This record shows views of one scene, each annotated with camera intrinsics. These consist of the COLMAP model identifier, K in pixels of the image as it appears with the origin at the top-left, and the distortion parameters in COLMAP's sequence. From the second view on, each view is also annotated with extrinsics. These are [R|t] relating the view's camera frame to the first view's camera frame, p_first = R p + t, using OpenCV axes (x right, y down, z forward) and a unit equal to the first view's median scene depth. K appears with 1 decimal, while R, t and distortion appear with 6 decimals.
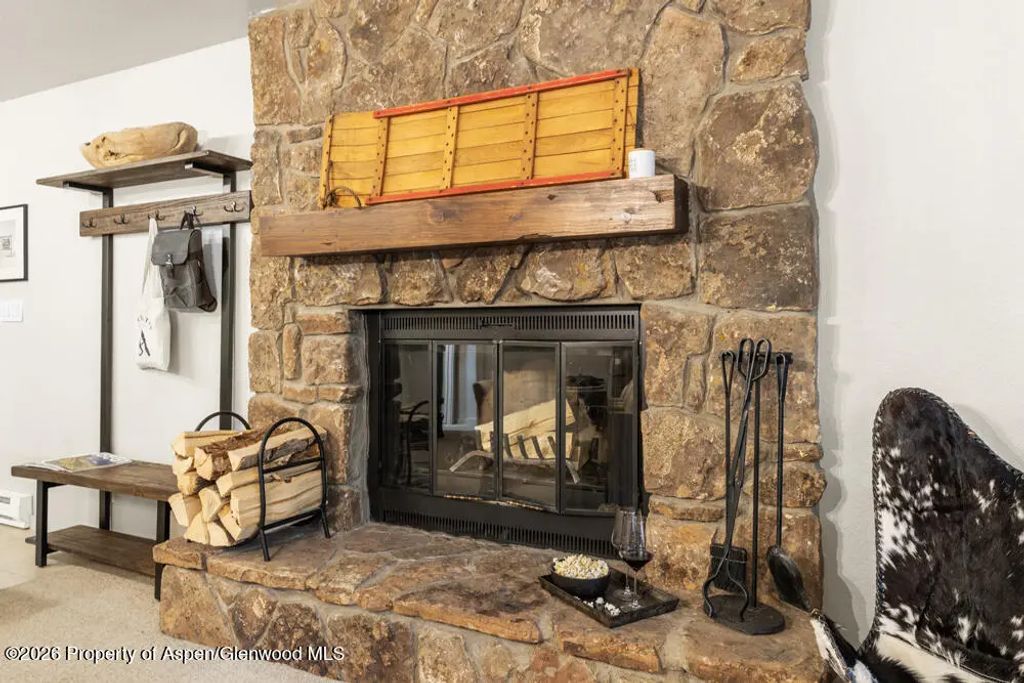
lens RADIAL K [[695.5, 0, 515.3], [0, 695.5, 320.7], [0, 0, 1]] dist [0.002433, 0.000797]
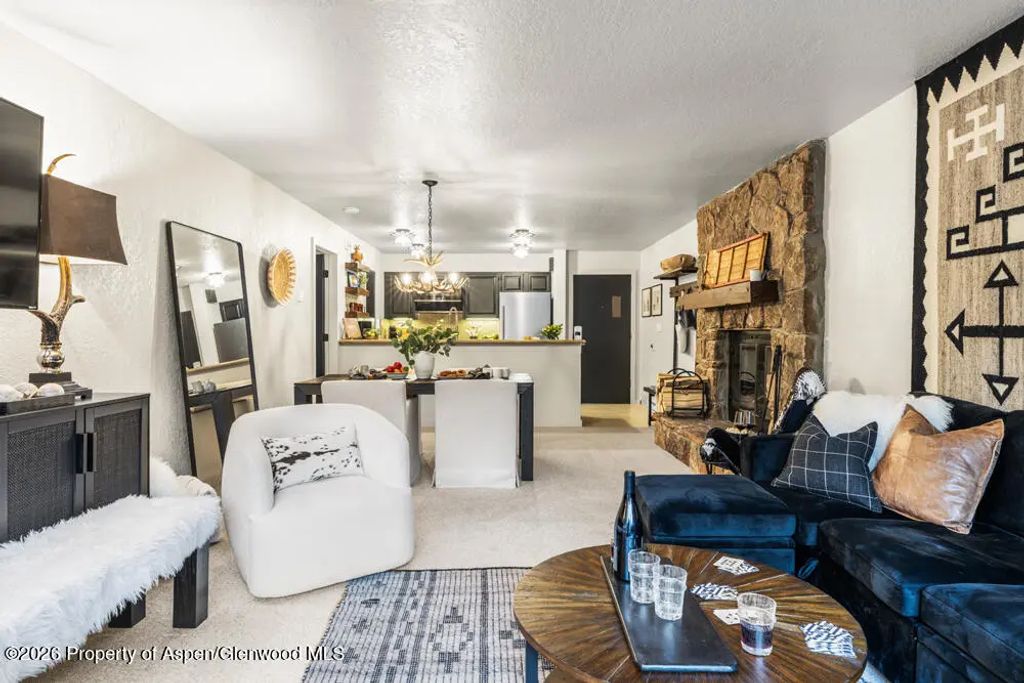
lens RADIAL K [[584.4, 0, 508.3], [0, 584.4, 340.2], [0, 0, 1]] dist [0.008082, -0.000418]
pose [[0.452120, 0.022483, -0.891673, 1.246206], [-0.000014, 0.999682, 0.025199, -0.031817], [0.891957, -0.011380, 0.451977, -0.566225]]
